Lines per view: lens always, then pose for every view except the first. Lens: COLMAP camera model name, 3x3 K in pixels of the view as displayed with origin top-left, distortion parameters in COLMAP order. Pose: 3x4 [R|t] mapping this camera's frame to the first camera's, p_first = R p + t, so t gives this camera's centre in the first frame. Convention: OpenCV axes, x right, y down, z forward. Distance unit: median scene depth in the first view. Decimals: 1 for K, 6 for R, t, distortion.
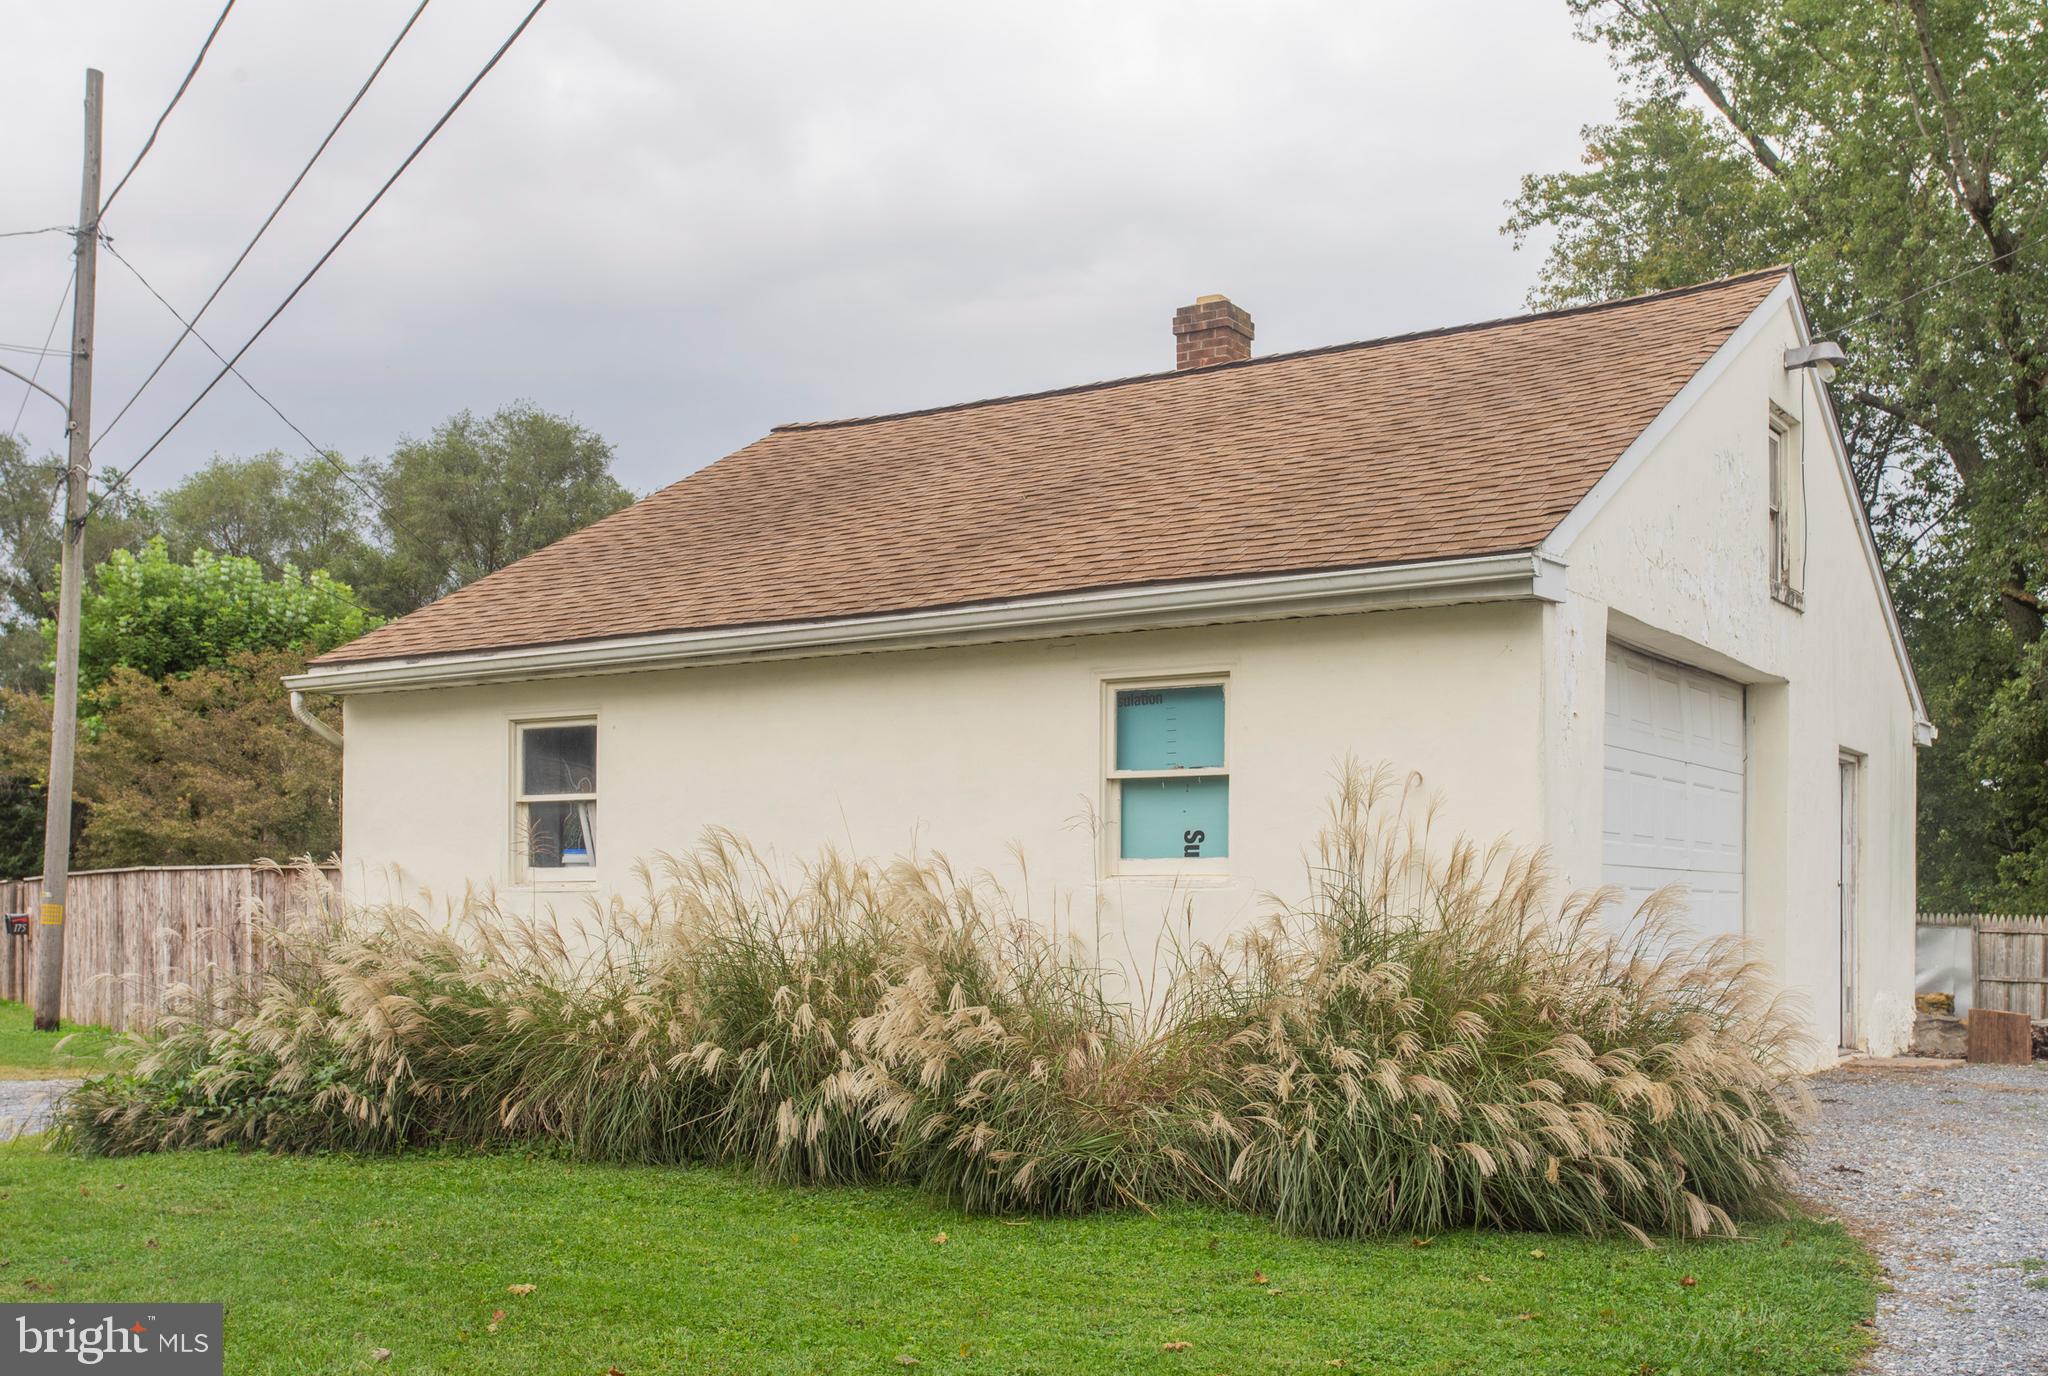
lens RADIAL K [[2150.8, 0, 1024.0], [0, 2150.8, 928.1], [0, 0, 1]] dist [0.017561, -0.012937]
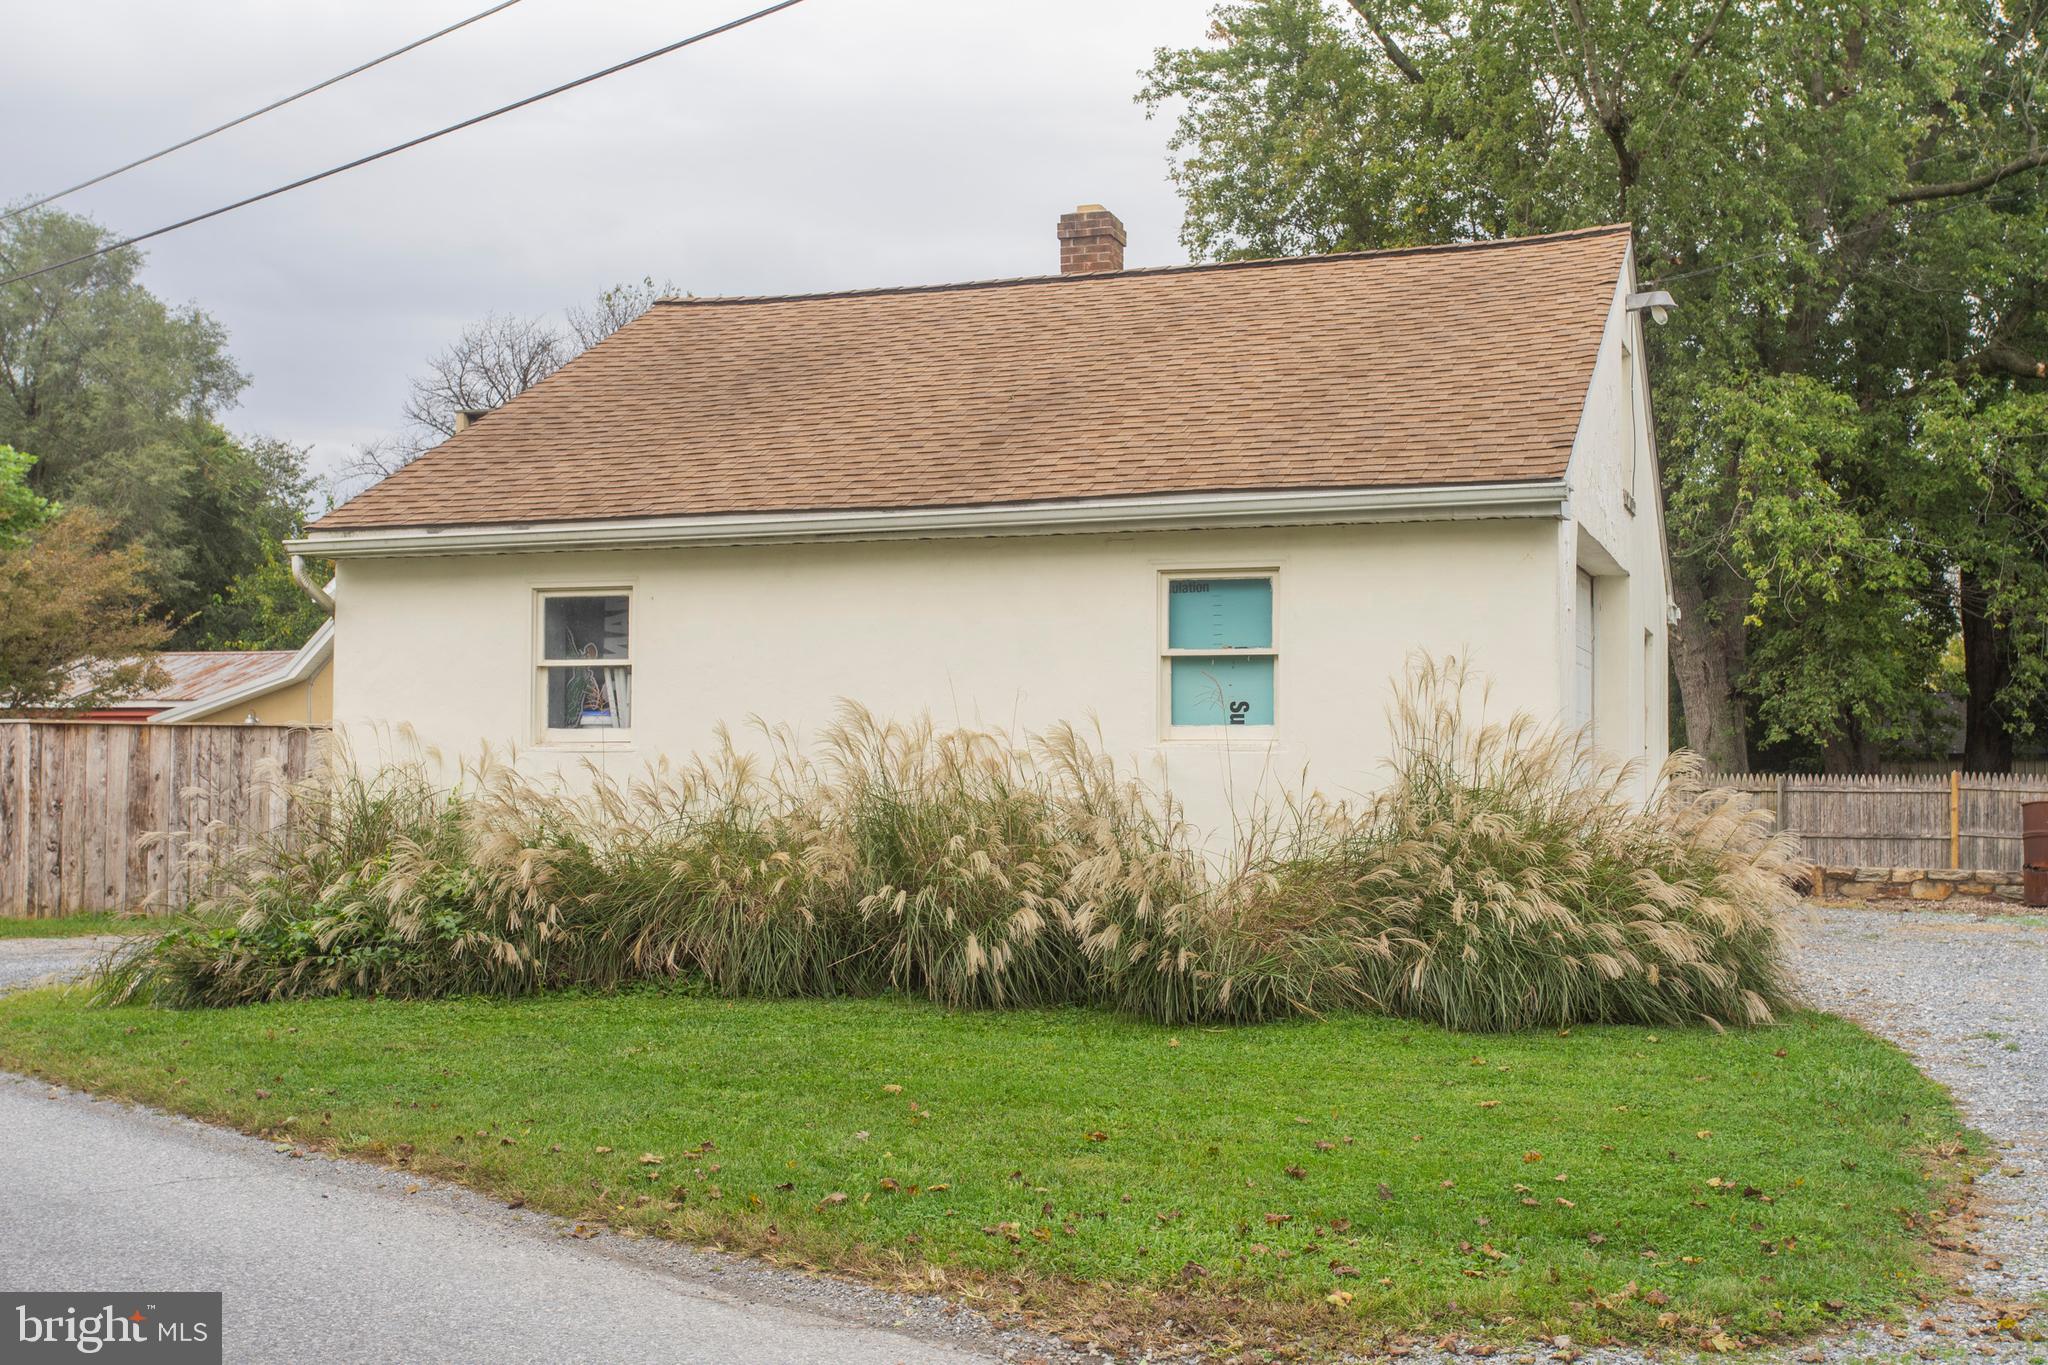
lens RADIAL K [[2334.5, 0, 1018.1], [0, 2334.5, 709.3], [0, 0, 1]] dist [0.003276, 0.029487]
pose [[0.972965, 0.006393, 0.230862, -0.279415], [0.000954, 0.999497, -0.031699, -0.001089], [-0.230949, 0.031062, 0.972470, -0.169282]]
